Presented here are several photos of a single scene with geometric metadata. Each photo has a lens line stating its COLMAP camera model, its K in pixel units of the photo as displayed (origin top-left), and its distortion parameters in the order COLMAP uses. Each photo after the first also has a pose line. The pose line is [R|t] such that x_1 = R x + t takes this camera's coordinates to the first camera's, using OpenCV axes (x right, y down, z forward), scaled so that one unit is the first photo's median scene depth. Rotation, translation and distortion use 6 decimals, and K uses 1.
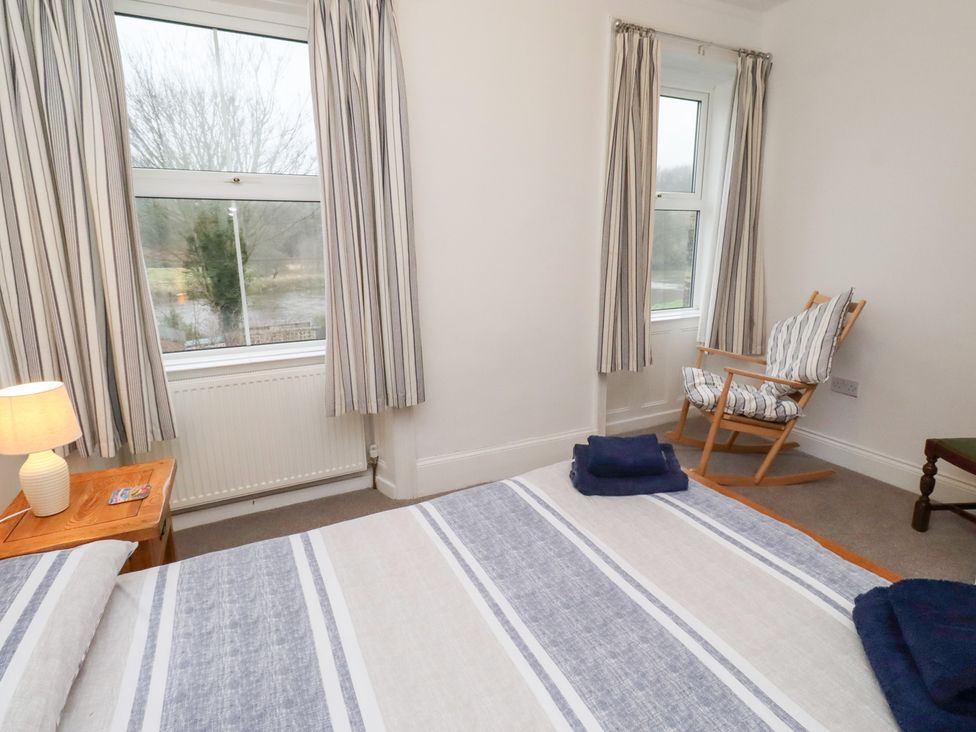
lens RADIAL K [[519.7, 0, 496.2], [0, 519.7, 345.2], [0, 0, 1]] dist [0.000865, 0.000656]
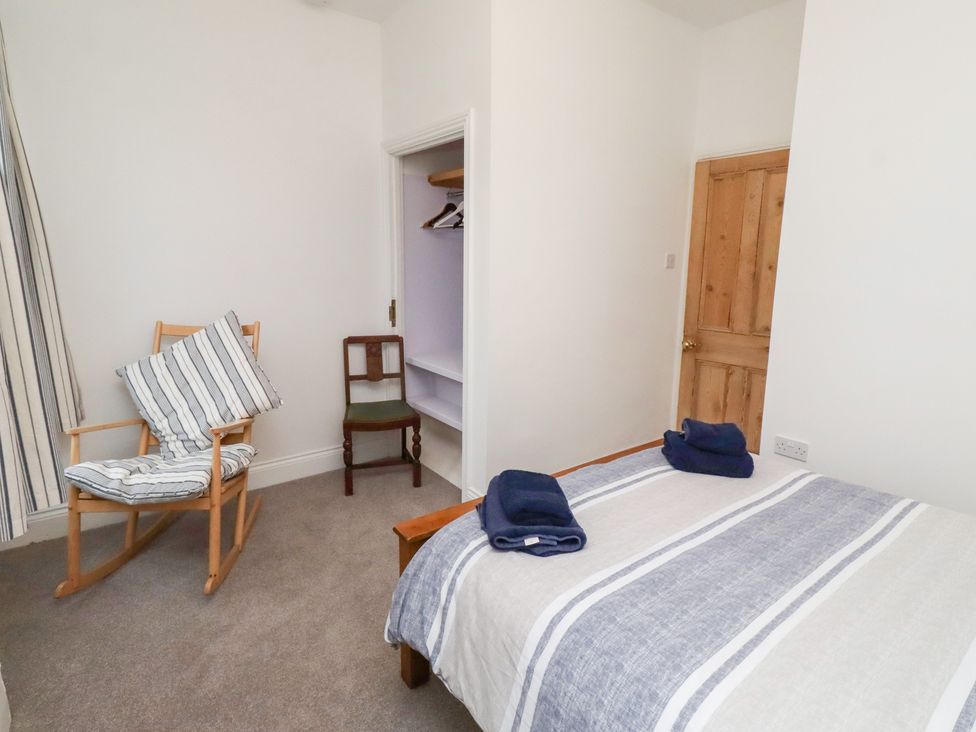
lens RADIAL K [[519.7, 0, 496.2], [0, 519.7, 345.2], [0, 0, 1]] dist [0.000865, 0.000656]
pose [[-0.195560, -0.158672, 0.967770, -0.810935], [0.179418, 0.964380, 0.194372, -0.335426], [-0.964140, 0.211647, -0.160126, 1.579652]]
